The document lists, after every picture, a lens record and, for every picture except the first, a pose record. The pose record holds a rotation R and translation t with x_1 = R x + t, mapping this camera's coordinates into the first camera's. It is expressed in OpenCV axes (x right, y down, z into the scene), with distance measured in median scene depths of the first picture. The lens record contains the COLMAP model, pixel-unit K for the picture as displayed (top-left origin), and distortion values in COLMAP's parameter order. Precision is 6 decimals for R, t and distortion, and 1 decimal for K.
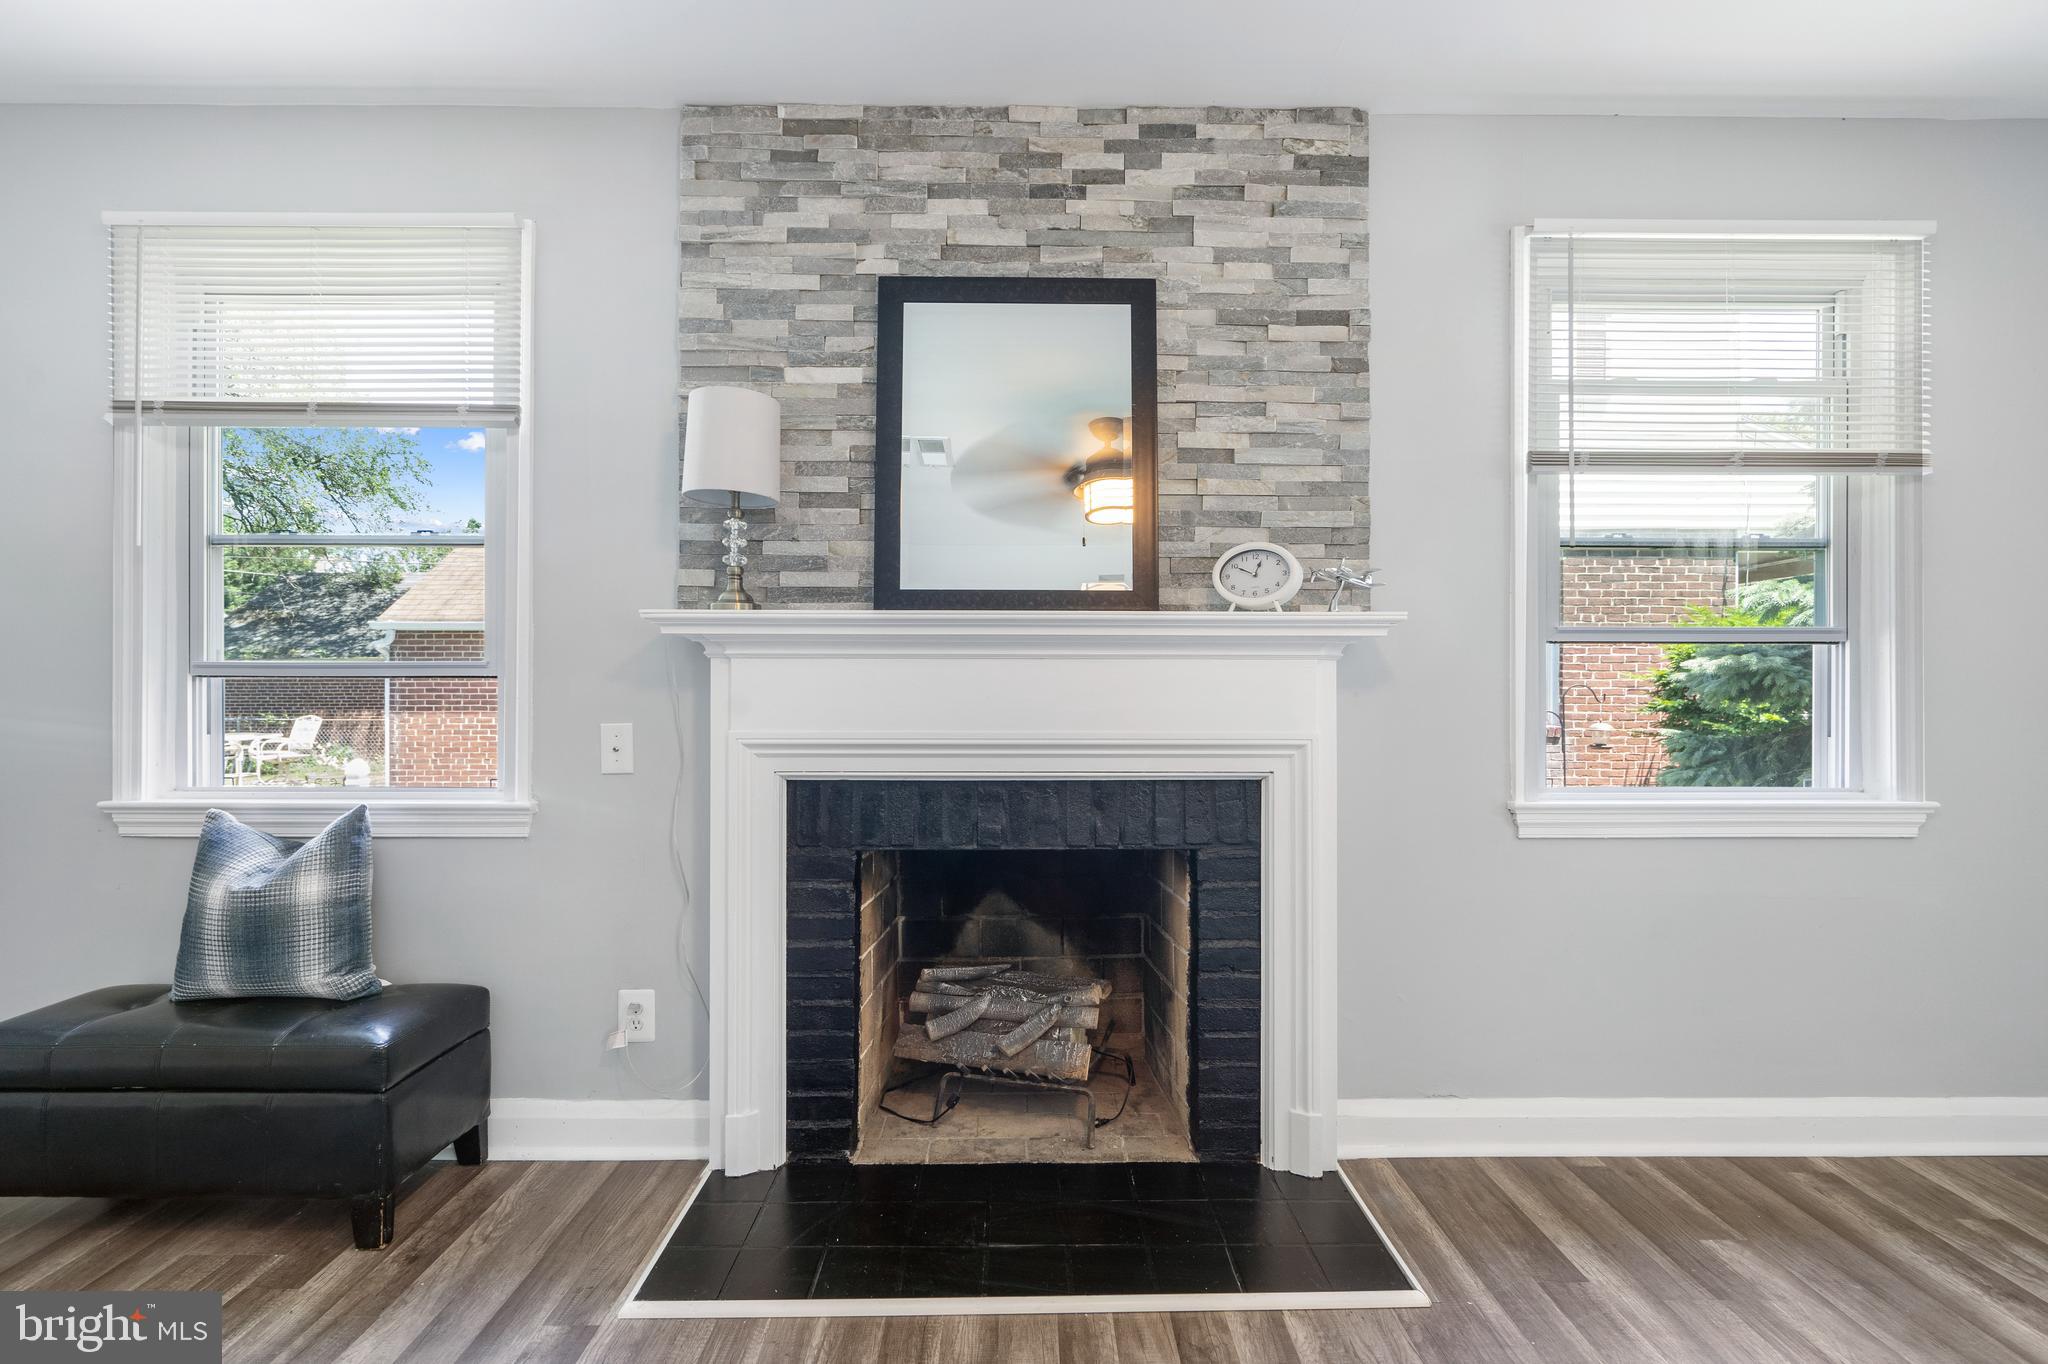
lens RADIAL K [[942.1, 0, 1016.9], [0, 942.1, 683.6], [0, 0, 1]] dist [-0.004642, 0.001988]
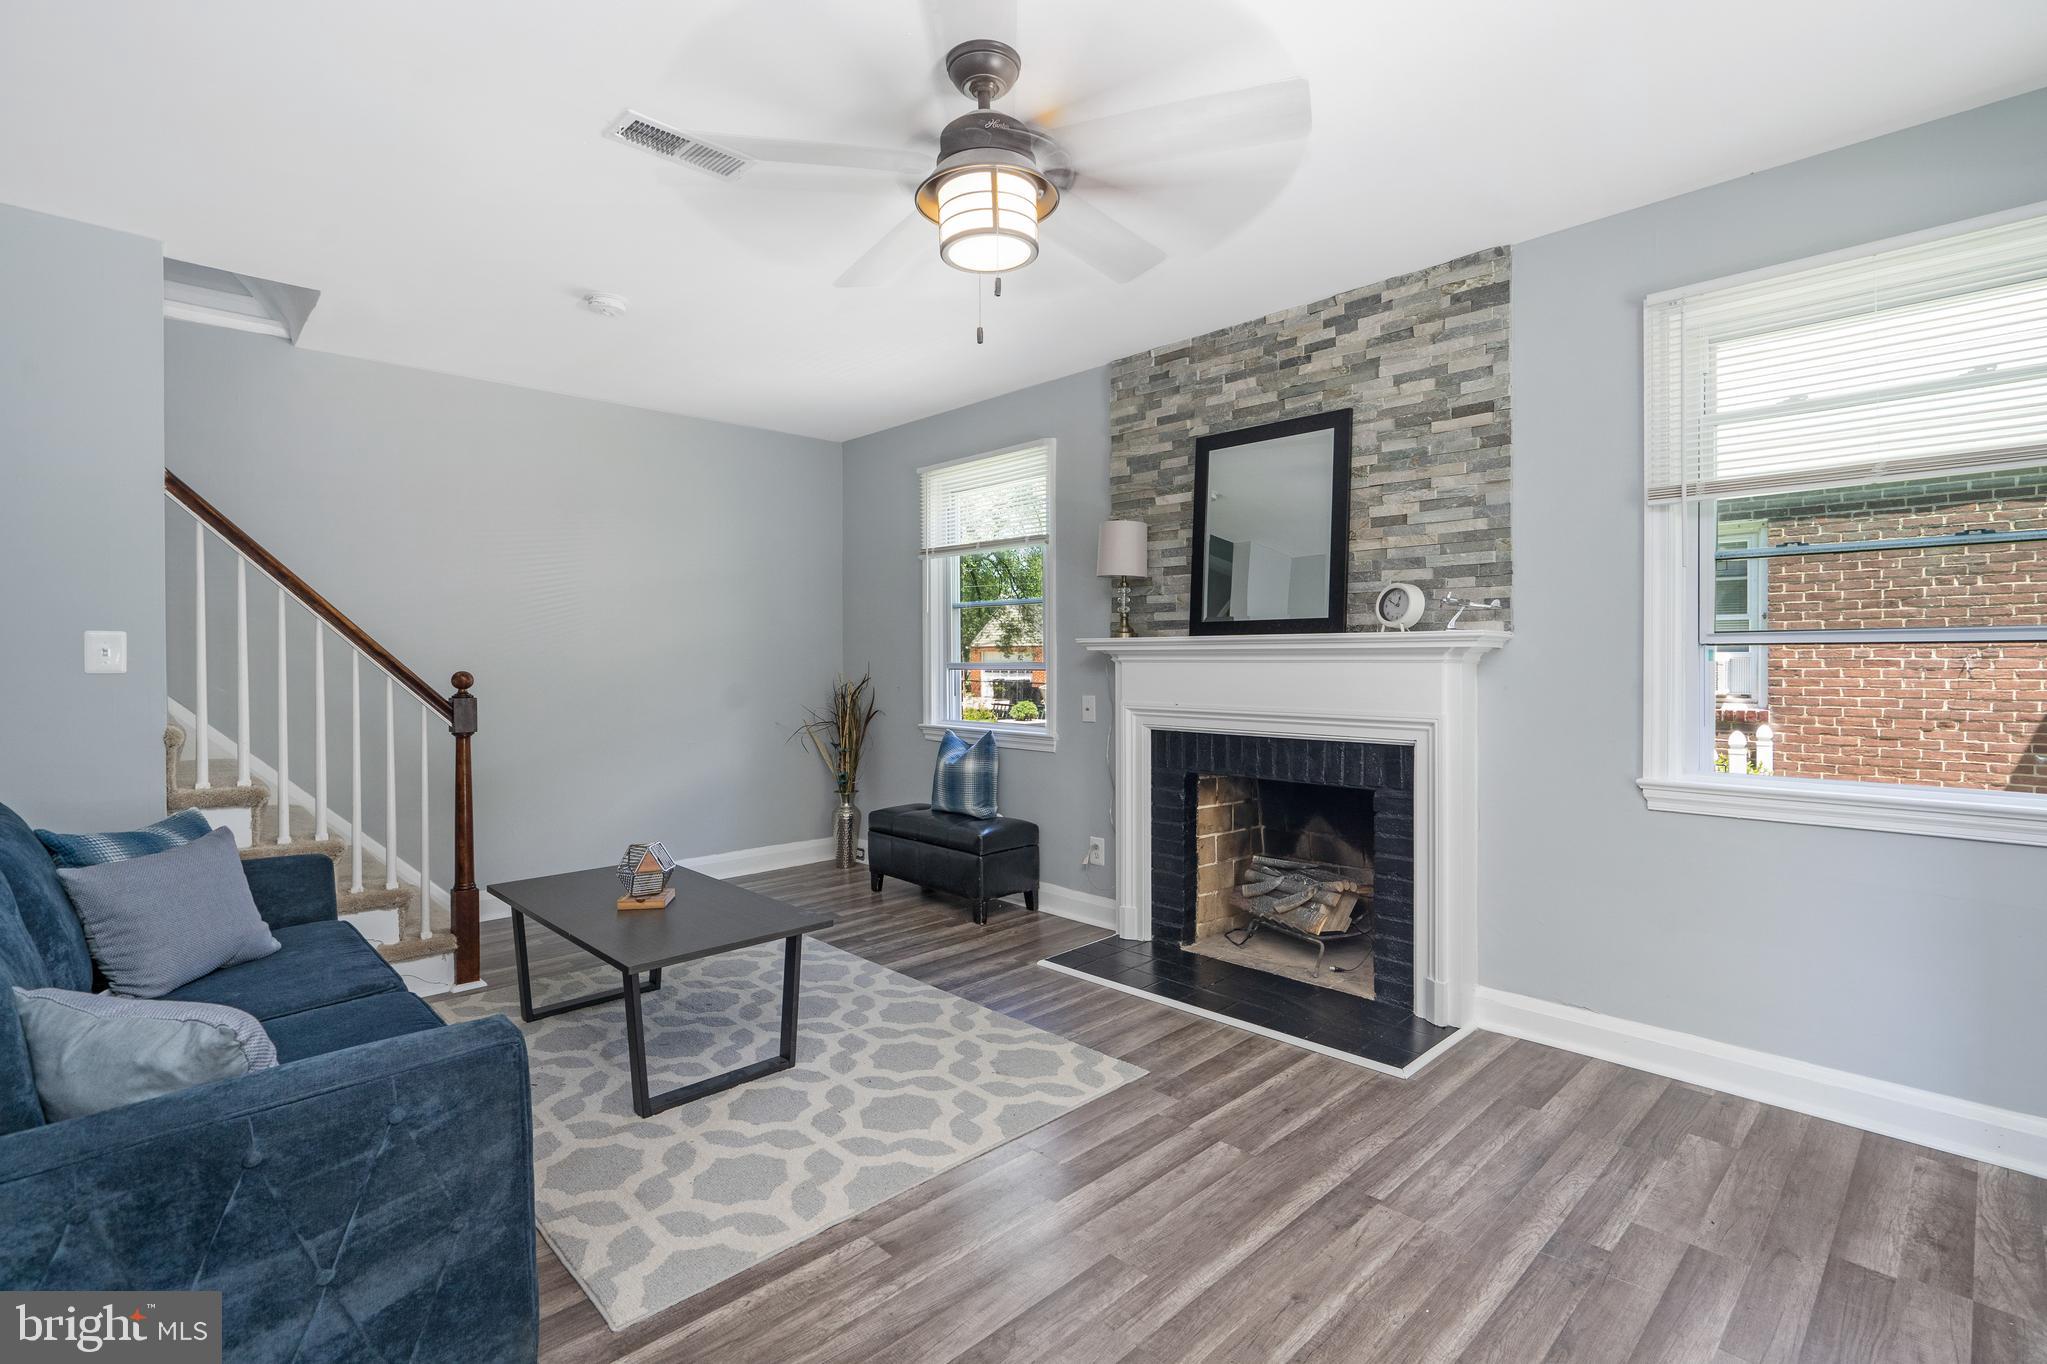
lens RADIAL K [[941.6, 0, 1028.0], [0, 941.6, 670.1], [0, 0, 1]] dist [-0.004642, 0.001988]
pose [[0.695817, 0.005003, -0.718202, 0.859934], [0.005475, 0.999910, 0.012269, -0.033496], [0.718199, -0.012469, 0.695726, -0.410671]]
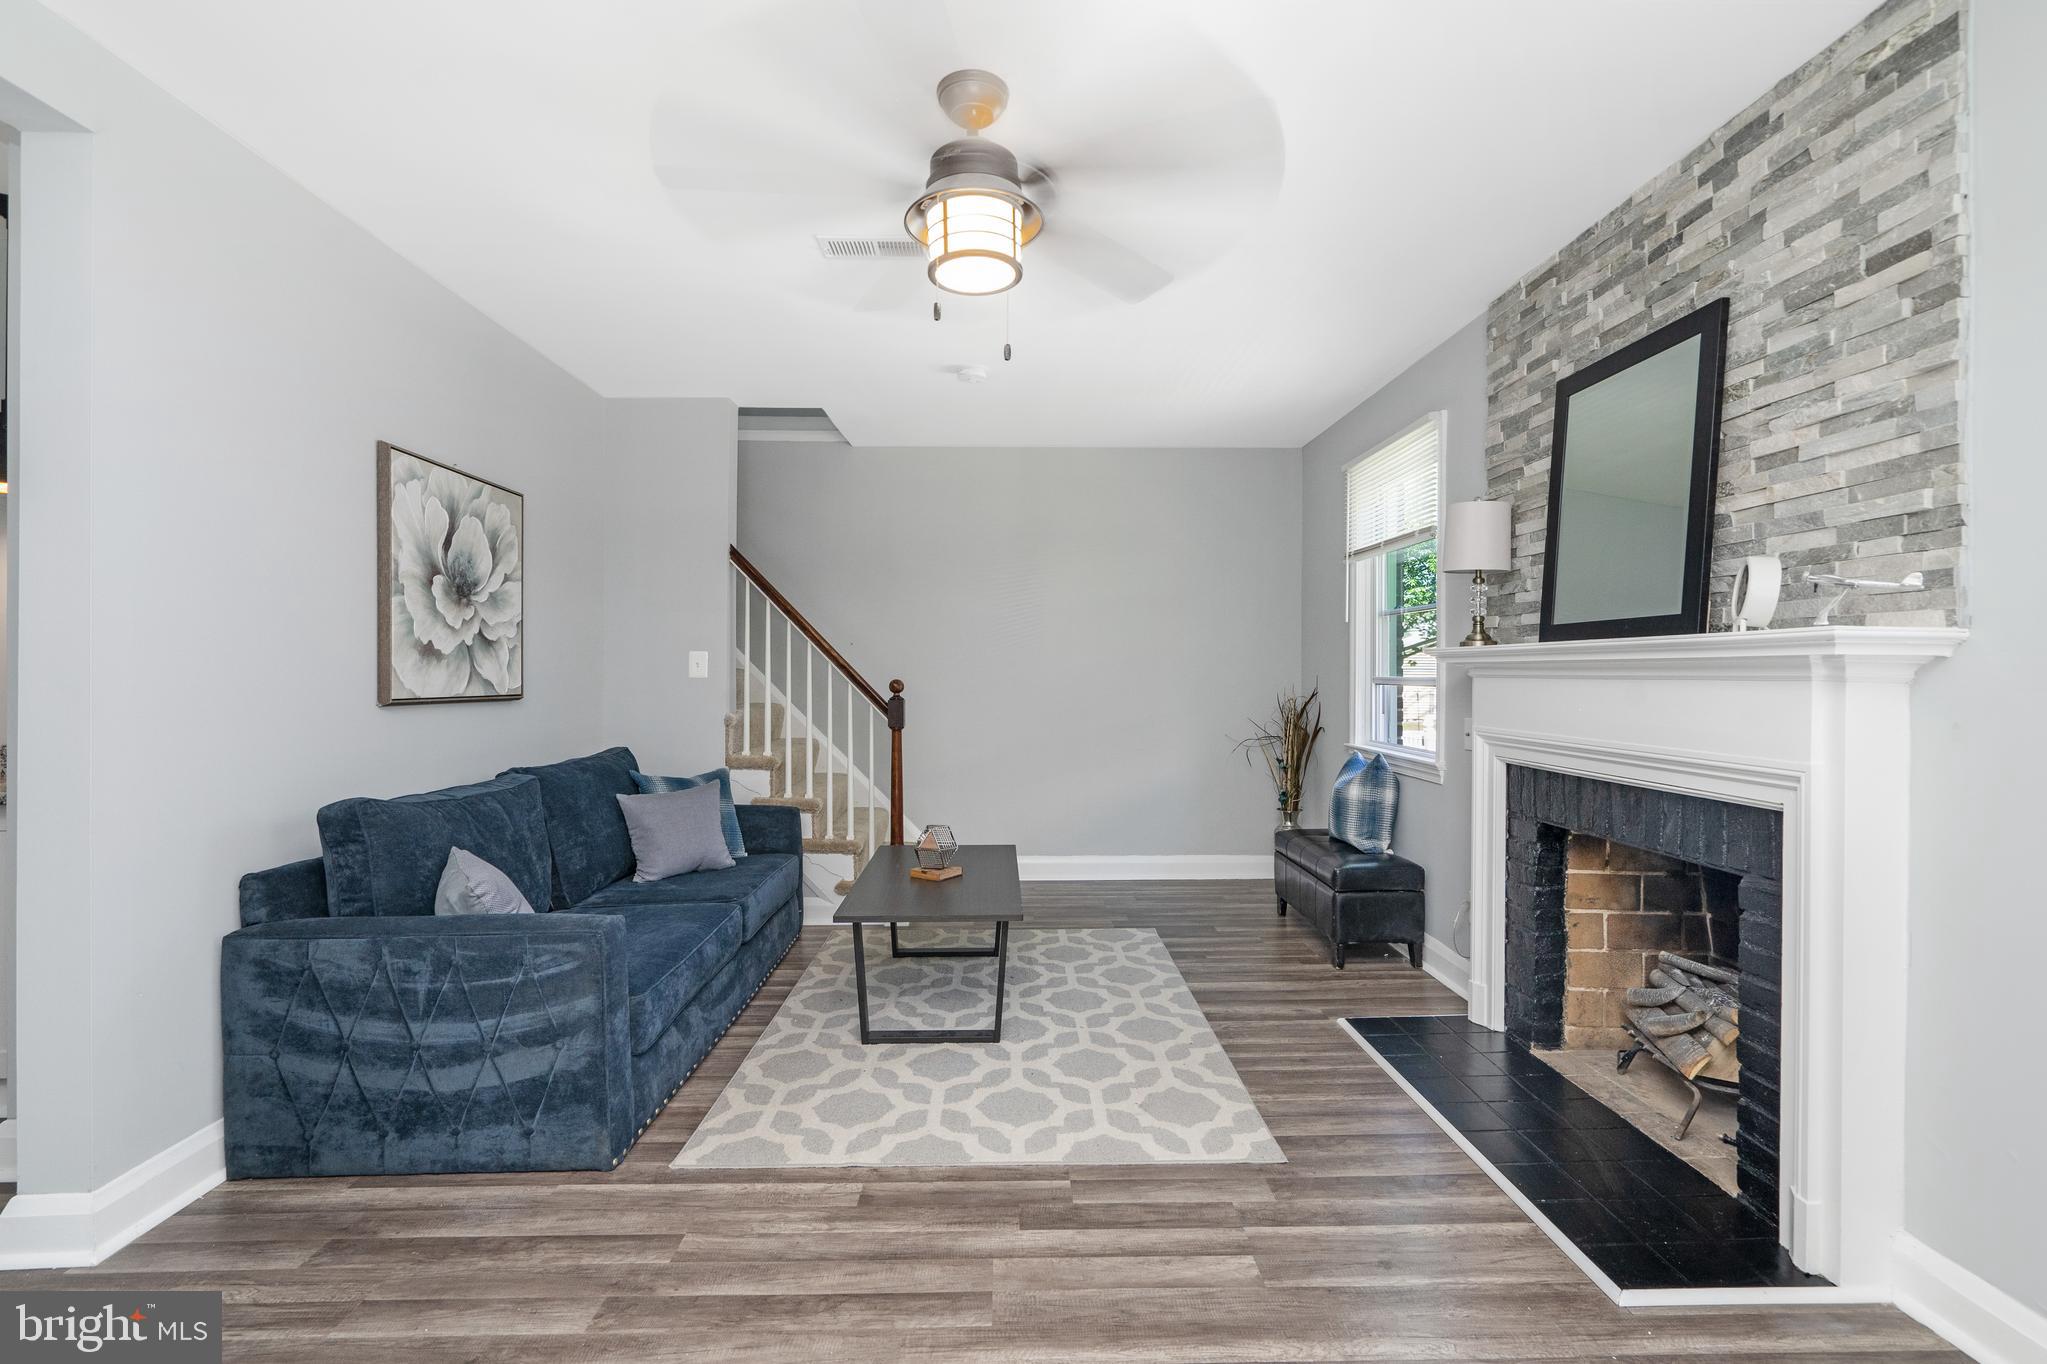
lens RADIAL K [[941.6, 0, 1035.9], [0, 941.6, 680.0], [0, 0, 1]] dist [-0.004642, 0.001988]
pose [[0.024440, 0.006118, -0.999683, 1.117176], [-0.000935, 0.999981, 0.006097, -0.029719], [0.999701, 0.000786, 0.024445, 0.247716]]
